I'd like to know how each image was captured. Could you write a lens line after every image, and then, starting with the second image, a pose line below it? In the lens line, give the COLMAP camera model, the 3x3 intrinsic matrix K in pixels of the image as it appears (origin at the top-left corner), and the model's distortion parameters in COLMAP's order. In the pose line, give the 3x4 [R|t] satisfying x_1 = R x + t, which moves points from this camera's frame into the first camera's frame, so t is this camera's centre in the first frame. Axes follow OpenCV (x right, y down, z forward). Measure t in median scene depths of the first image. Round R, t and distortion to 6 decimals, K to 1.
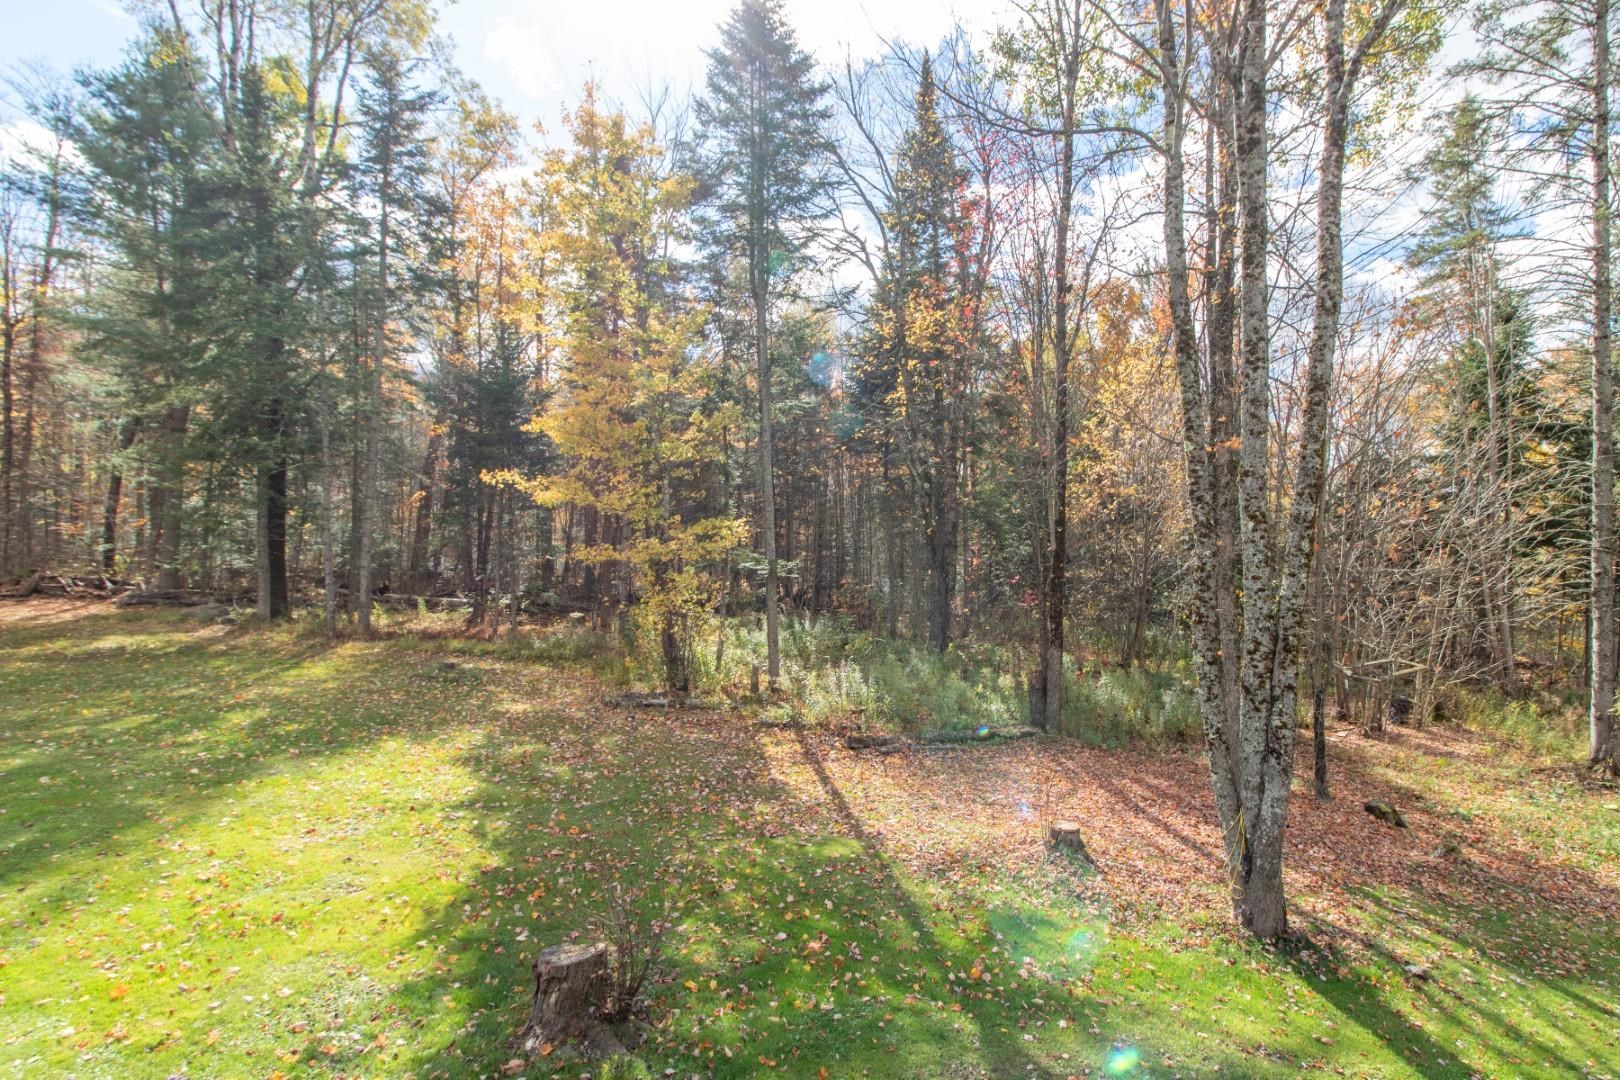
lens RADIAL K [[857.5, 0, 809.6], [0, 857.5, 524.2], [0, 0, 1]] dist [0.001216, 0.000568]
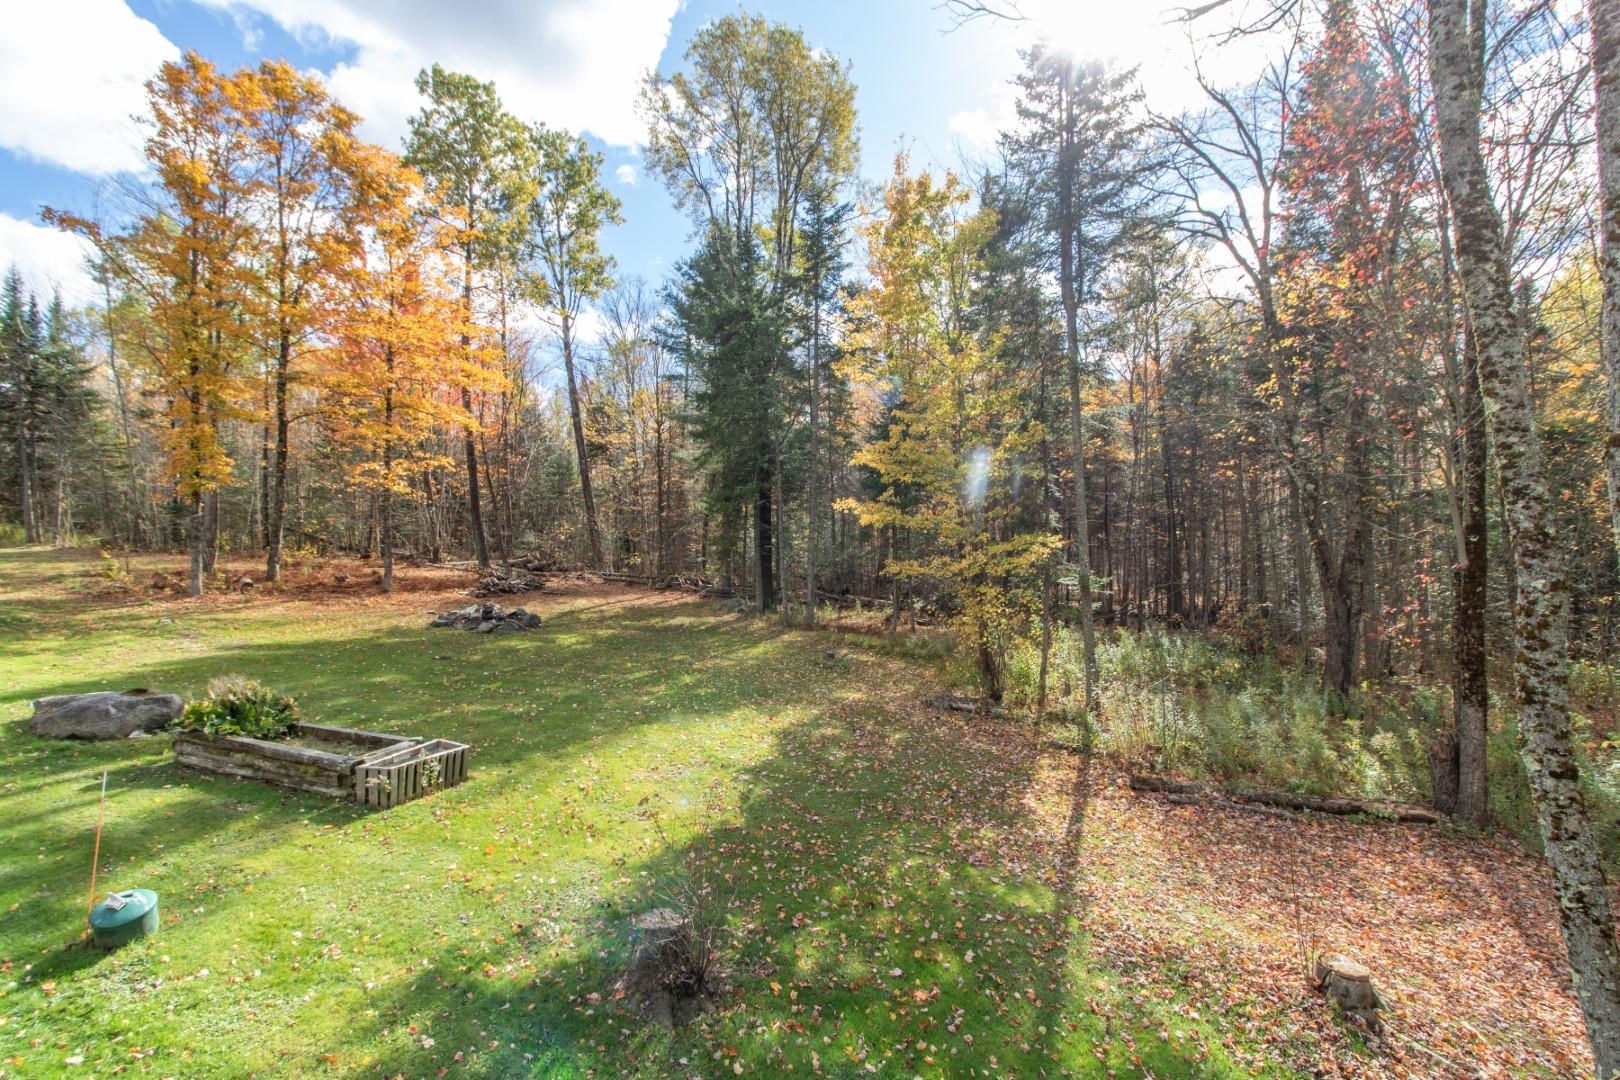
lens RADIAL K [[711.2, 0, 810.1], [0, 711.2, 533.5], [0, 0, 1]] dist [0.002368, -0.000493]
pose [[0.762722, -0.023012, -0.646316, 0.358319], [0.021550, 0.999716, -0.010164, -0.005773], [0.646367, -0.006176, 0.763002, 0.280104]]
